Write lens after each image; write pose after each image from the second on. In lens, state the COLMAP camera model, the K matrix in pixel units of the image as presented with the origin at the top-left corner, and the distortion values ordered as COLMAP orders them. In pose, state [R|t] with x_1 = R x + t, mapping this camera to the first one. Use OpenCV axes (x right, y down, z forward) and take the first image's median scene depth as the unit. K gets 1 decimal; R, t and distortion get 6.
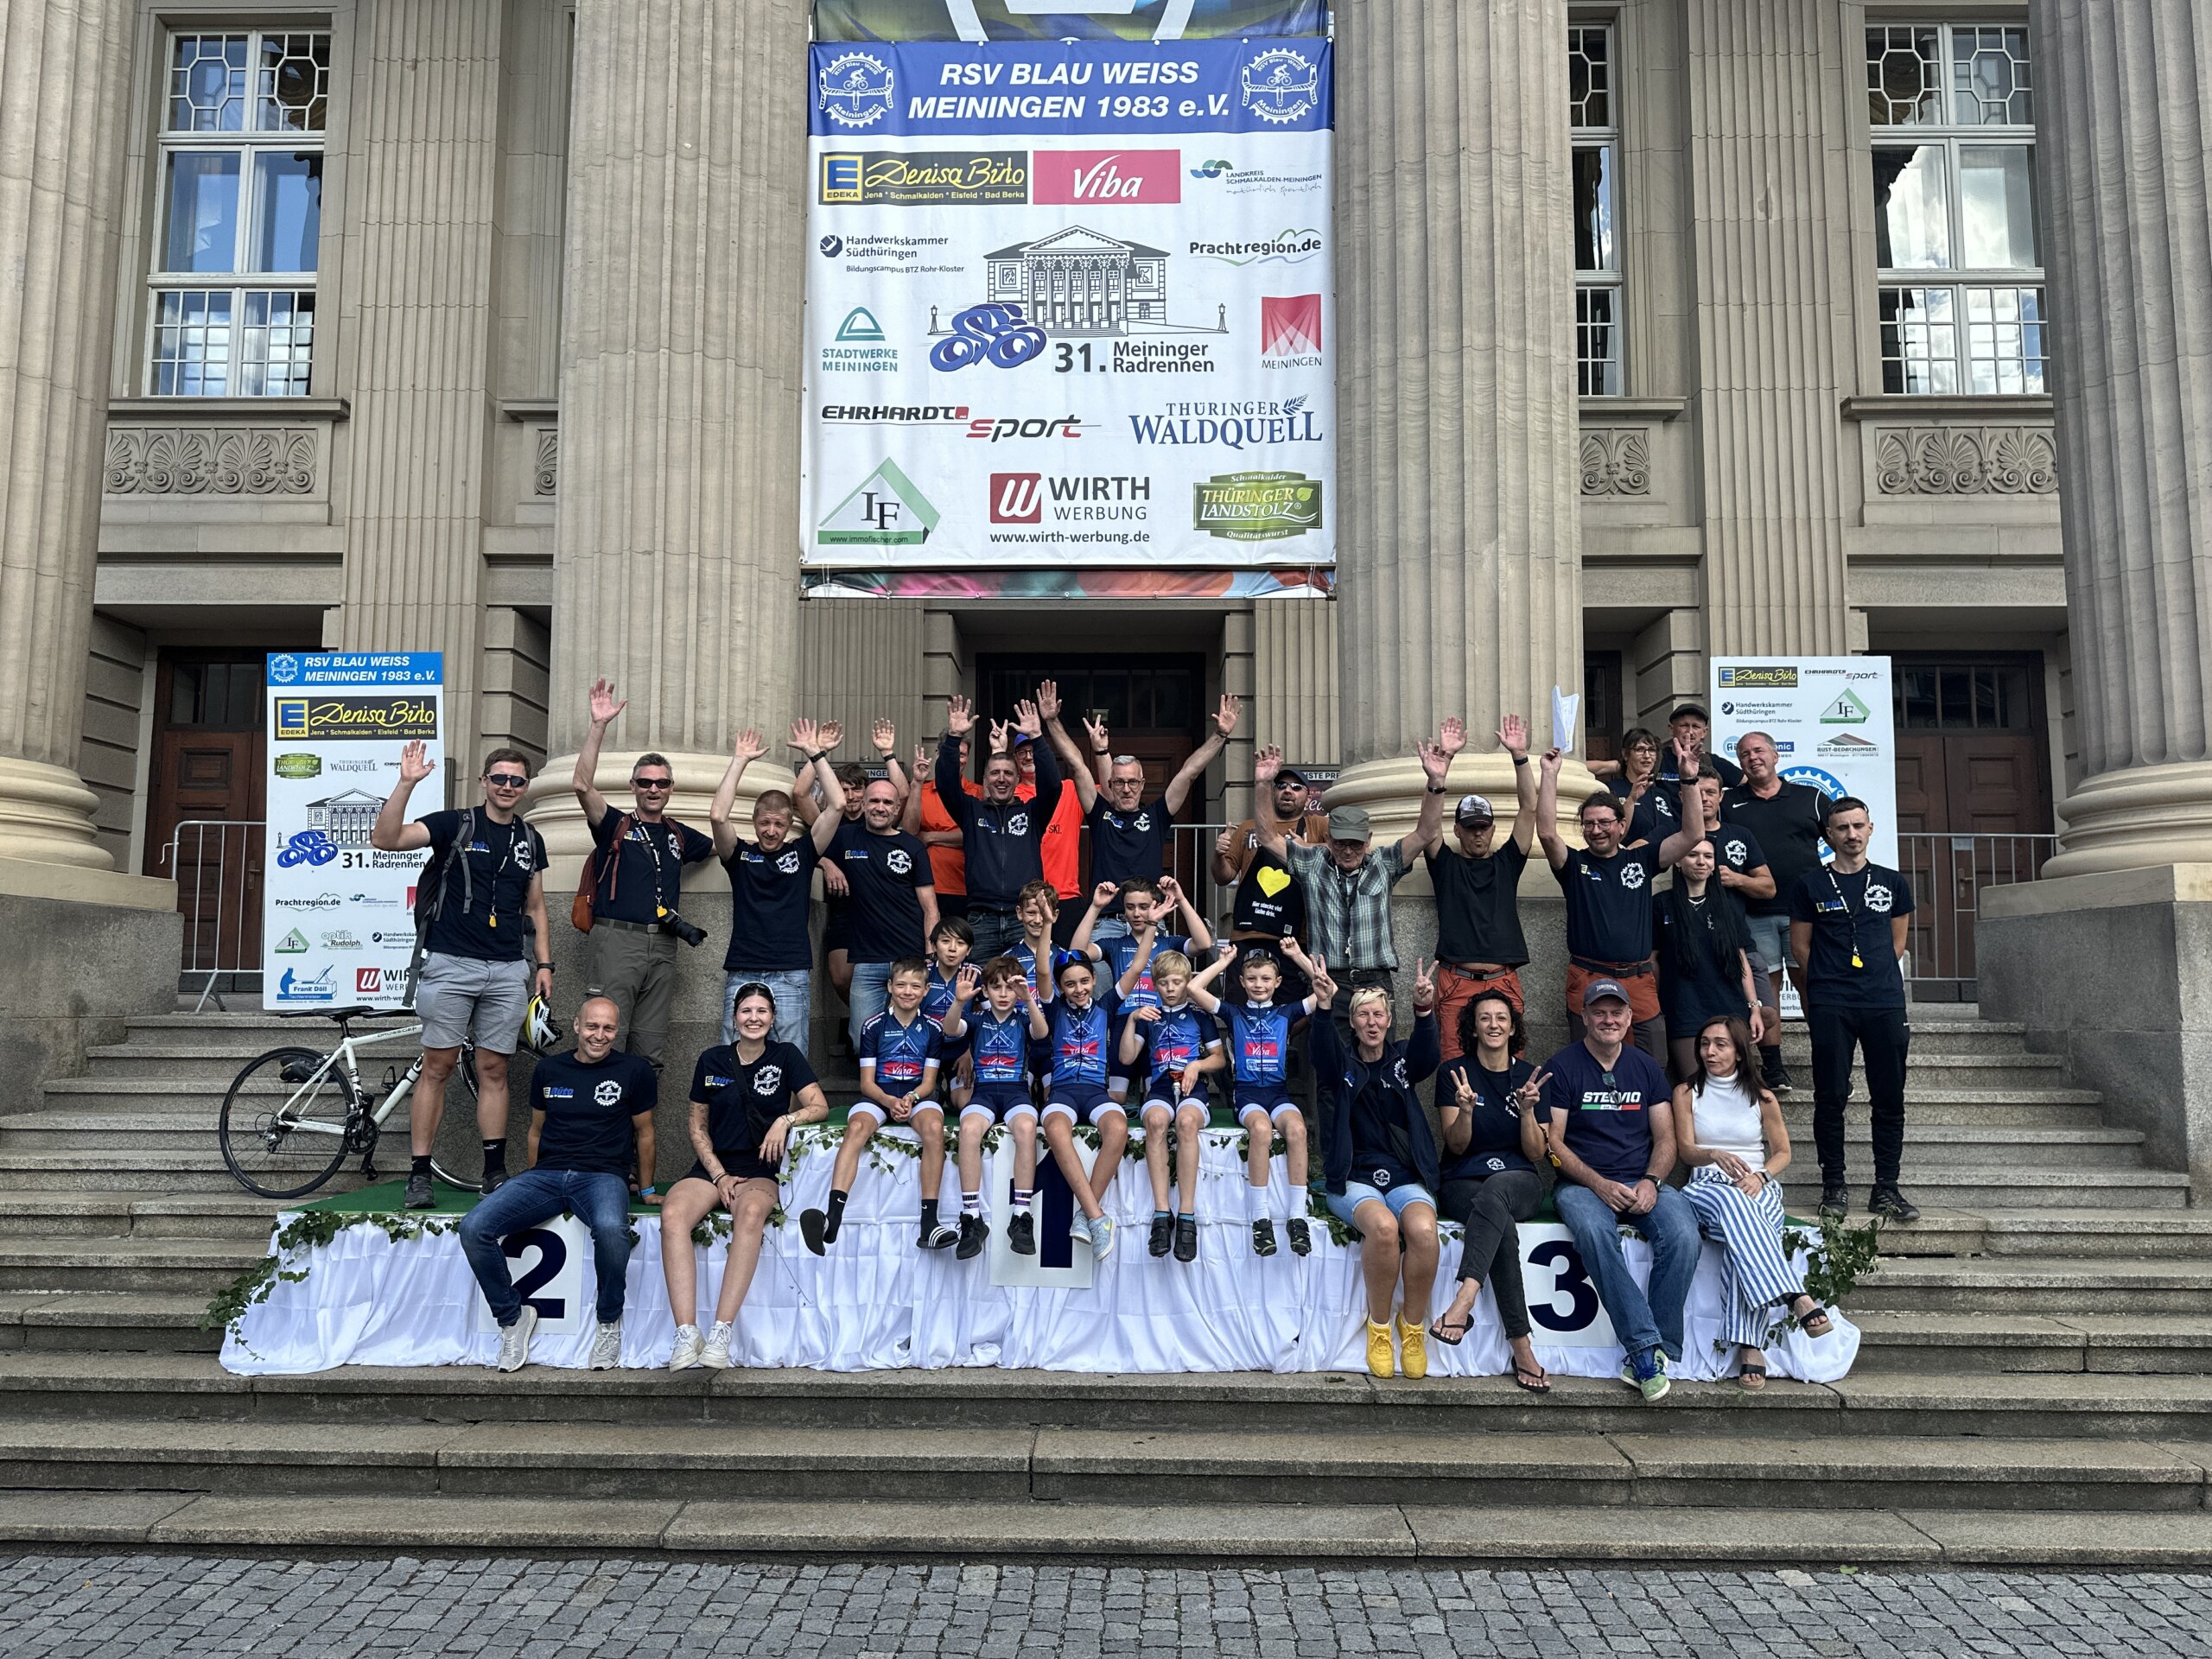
lens RADIAL K [[1548.3, 0, 1082.1], [0, 1548.3, 838.4], [0, 0, 1]] dist [0.018418, -0.032816]
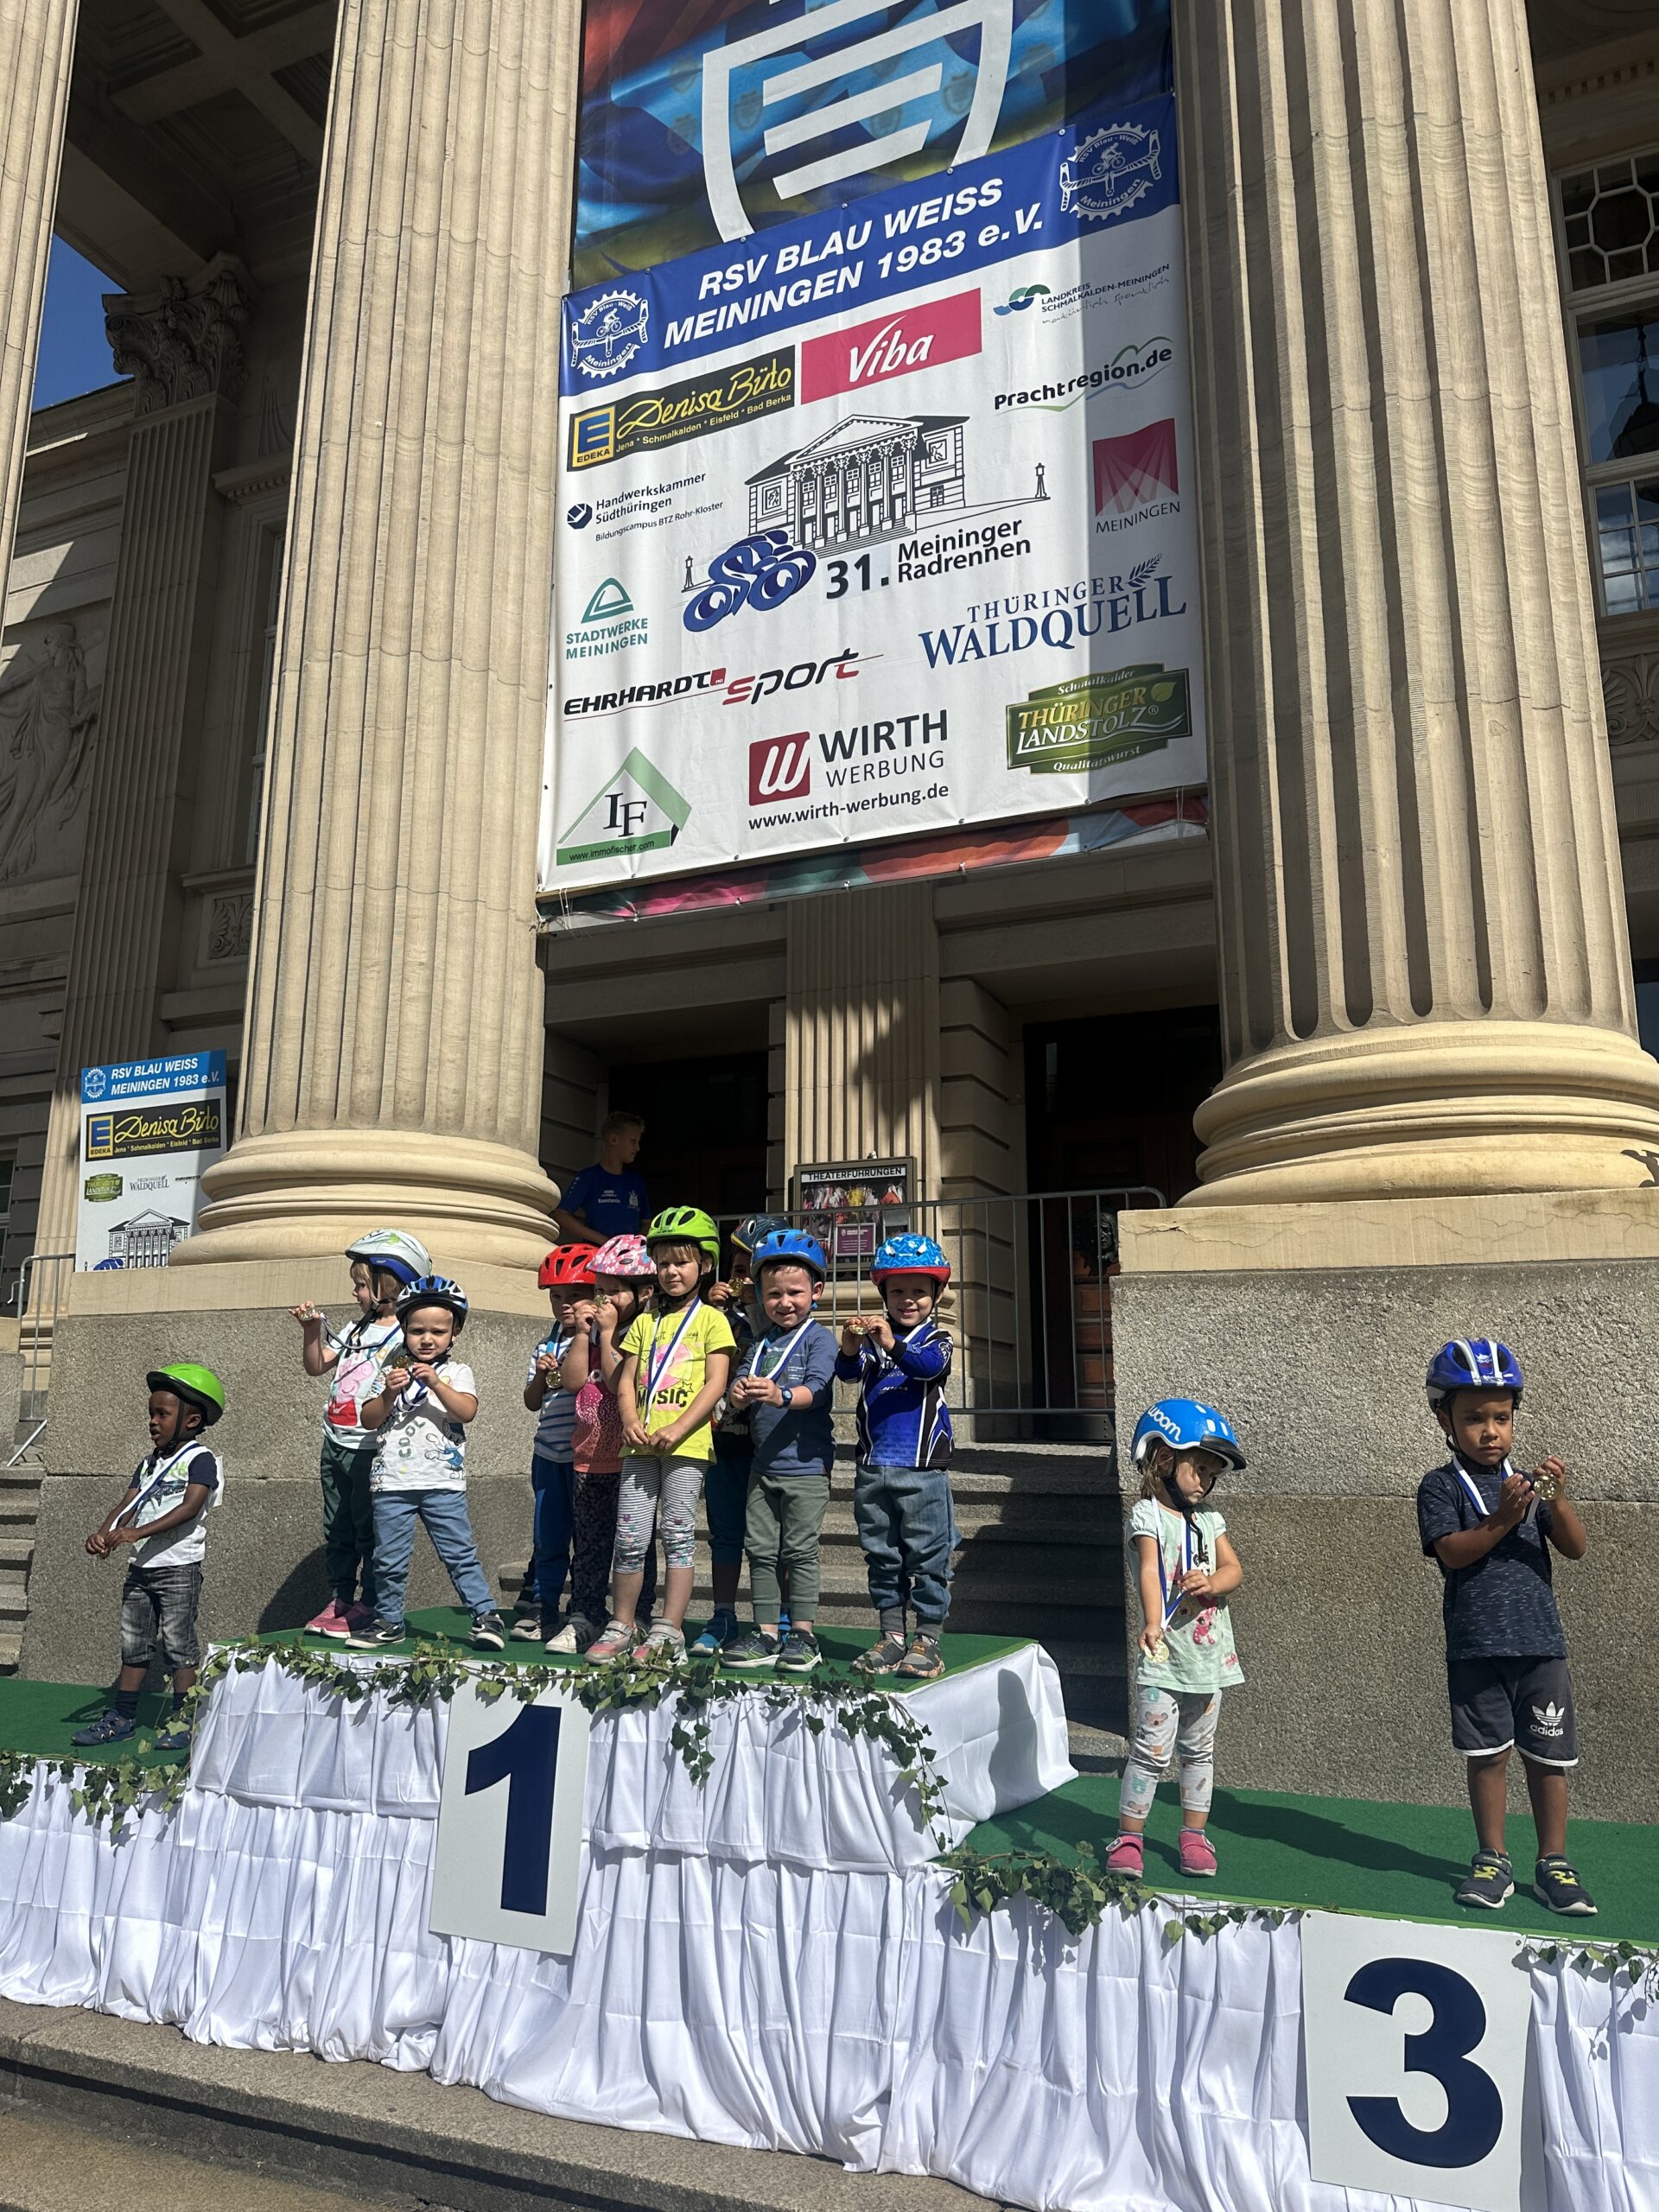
lens RADIAL K [[1548.3, 0, 823.7], [0, 1548.3, 1091.2], [0, 0, 1]] dist [0.018418, -0.032816]
pose [[0.923354, -0.086377, -0.374109, 0.245269], [0.040534, 0.990851, -0.128732, 0.033439], [0.381805, 0.103701, 0.918407, 0.331875]]
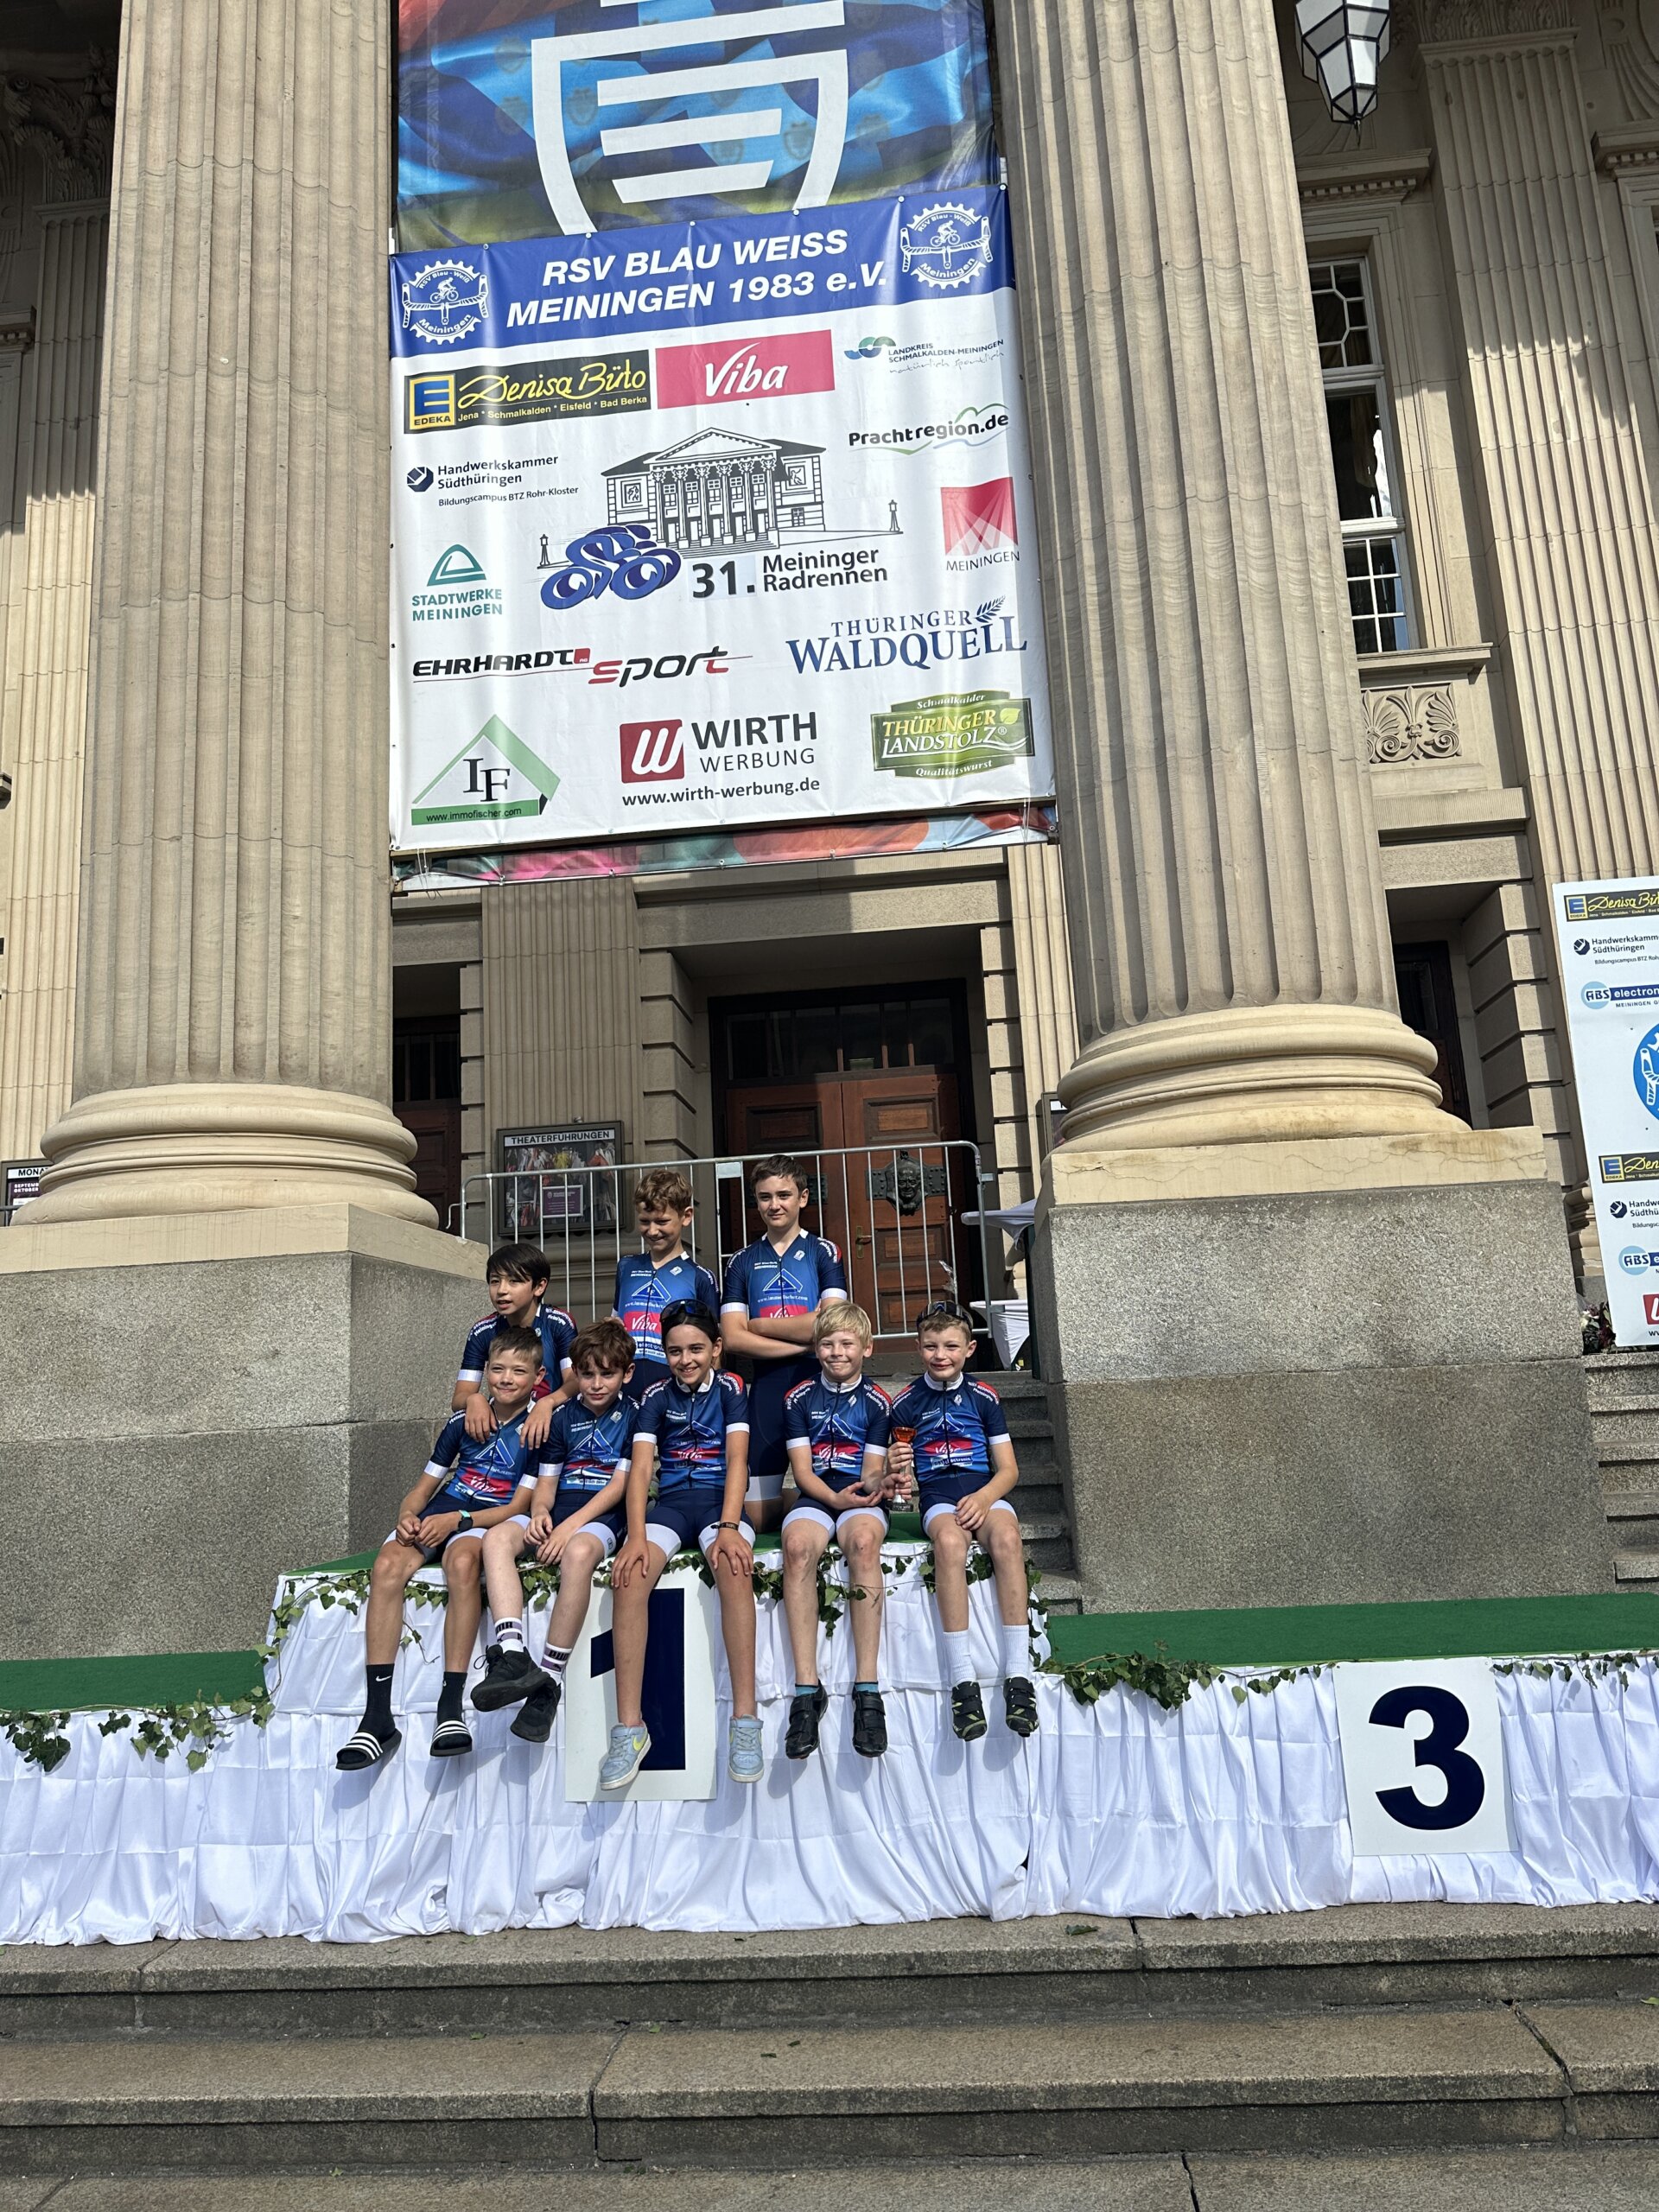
lens RADIAL K [[1548.3, 0, 833.3], [0, 1548.3, 1094.8], [0, 0, 1]] dist [0.018418, -0.032816]
pose [[0.996037, -0.070581, -0.054116, 0.082314], [0.065337, 0.993499, -0.093221, 0.039055], [0.060344, 0.089316, 0.994174, 0.220204]]
